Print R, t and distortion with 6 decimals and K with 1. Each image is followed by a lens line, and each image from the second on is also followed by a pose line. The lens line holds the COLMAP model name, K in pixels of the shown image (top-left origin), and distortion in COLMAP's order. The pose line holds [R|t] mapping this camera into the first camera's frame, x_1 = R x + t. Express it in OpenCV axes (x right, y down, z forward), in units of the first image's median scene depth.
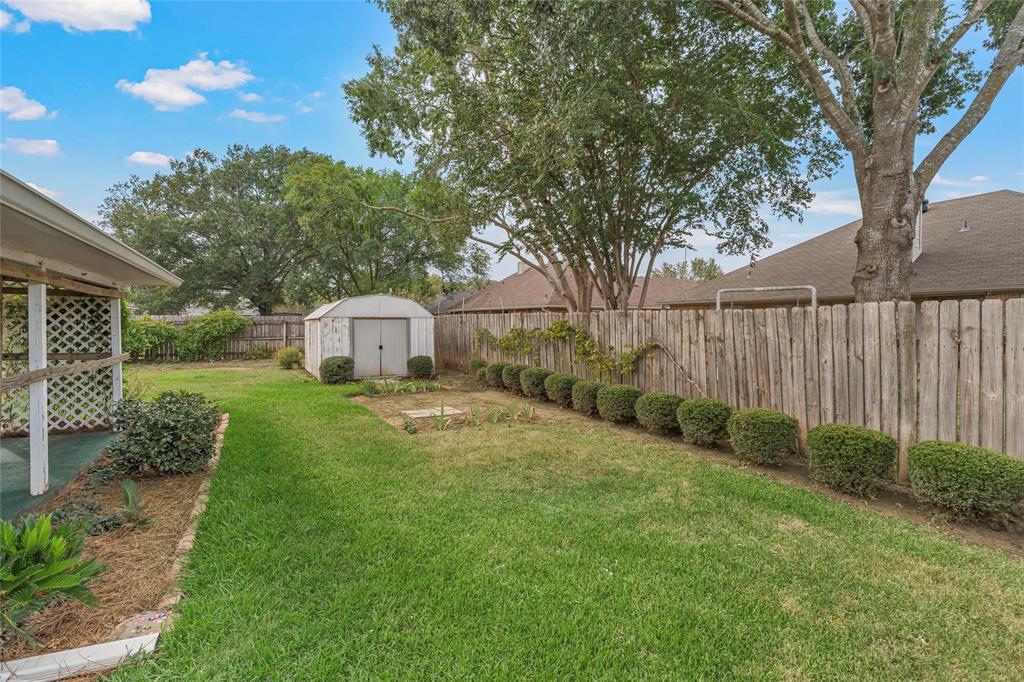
lens RADIAL K [[470.2, 0, 507.9], [0, 470.2, 340.7], [0, 0, 1]] dist [-0.010488, 0.002206]
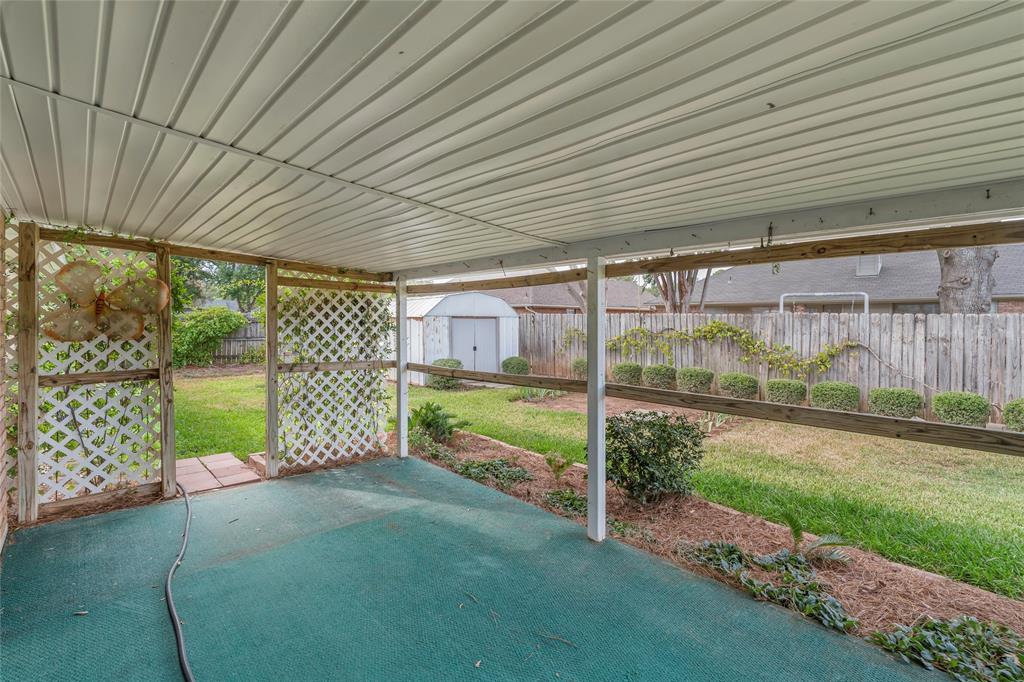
lens RADIAL K [[470.2, 0, 510.3], [0, 470.2, 336.6], [0, 0, 1]] dist [-0.010488, 0.002206]
pose [[0.967905, -0.003941, 0.251287, -0.837518], [0.004886, 0.999983, -0.003137, -0.011880], [-0.251270, 0.004264, 0.967908, 0.153113]]
